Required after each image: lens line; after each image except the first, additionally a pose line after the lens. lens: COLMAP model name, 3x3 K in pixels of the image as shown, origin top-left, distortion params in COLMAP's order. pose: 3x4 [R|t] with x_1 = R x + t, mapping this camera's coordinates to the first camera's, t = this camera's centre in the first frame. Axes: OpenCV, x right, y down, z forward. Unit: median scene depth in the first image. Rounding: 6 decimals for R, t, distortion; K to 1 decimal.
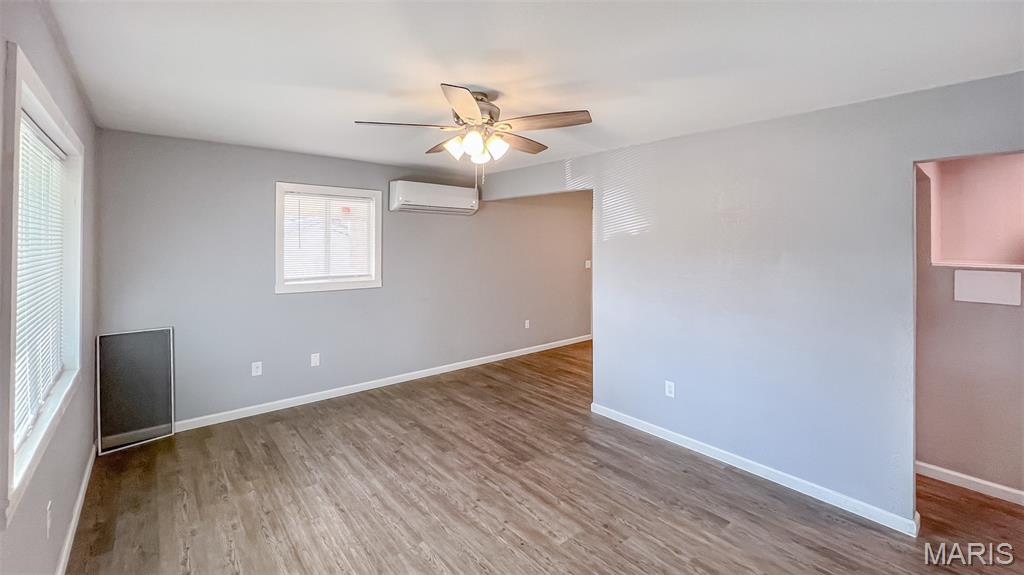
lens RADIAL K [[421.6, 0, 512.7], [0, 421.6, 260.7], [0, 0, 1]] dist [-0.000063, 0.000034]
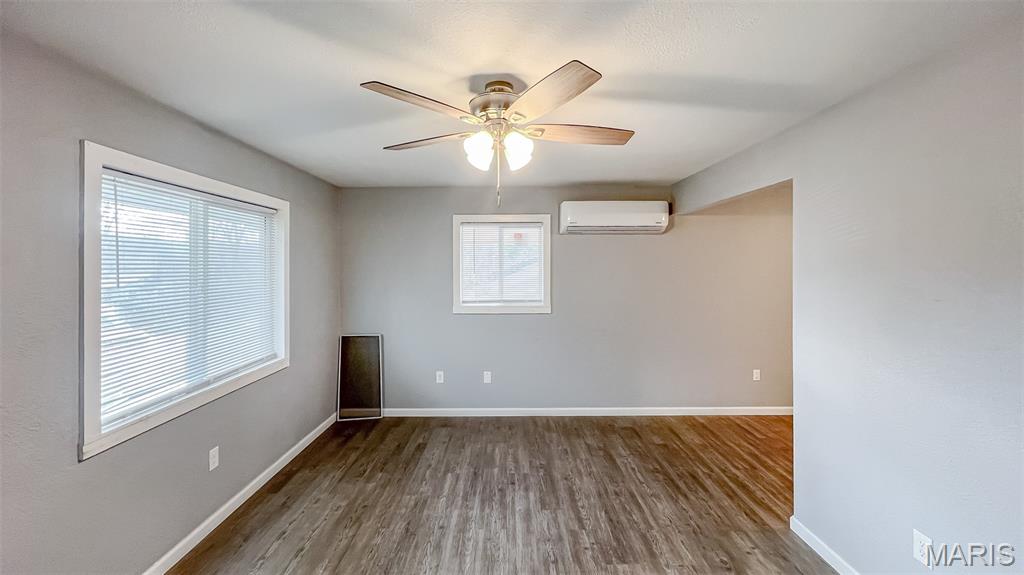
lens RADIAL K [[415.1, 0, 510.0], [0, 415.1, 277.1], [0, 0, 1]] dist [0.000532, 0.000063]
pose [[0.761217, 0.005480, -0.648474, 0.297630], [-0.017519, 0.999773, -0.012116, -0.009101], [0.648260, 0.020584, 0.761140, 0.264077]]
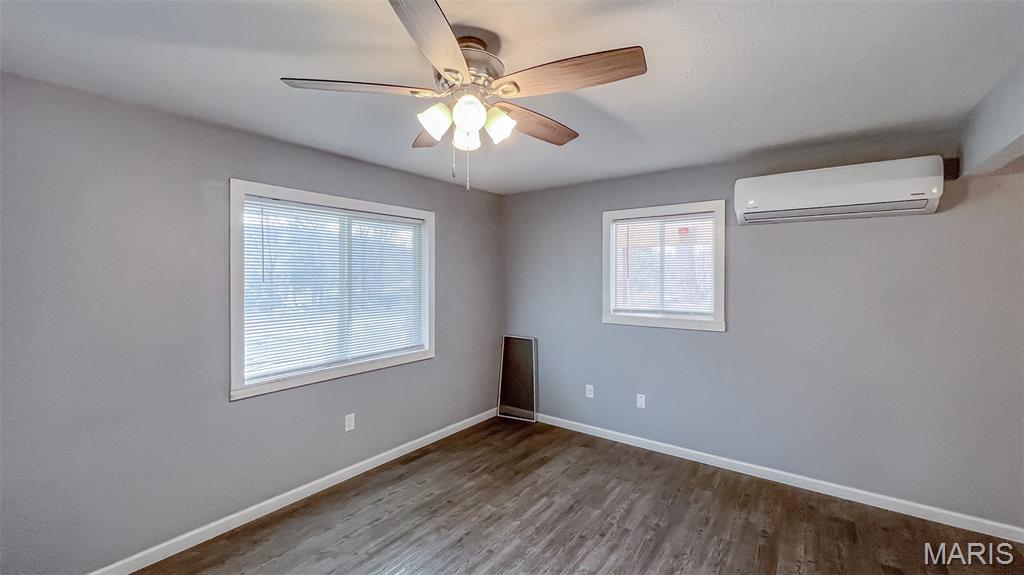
lens RADIAL K [[412.0, 0, 512.0], [0, 412.0, 287.5], [0, 0, 1]] dist [-0.001016, -0.000104]
pose [[0.217922, 0.021347, -0.975733, 0.377817], [-0.039150, 0.999147, 0.013116, -0.011095], [0.975181, 0.035342, 0.218572, 0.609320]]
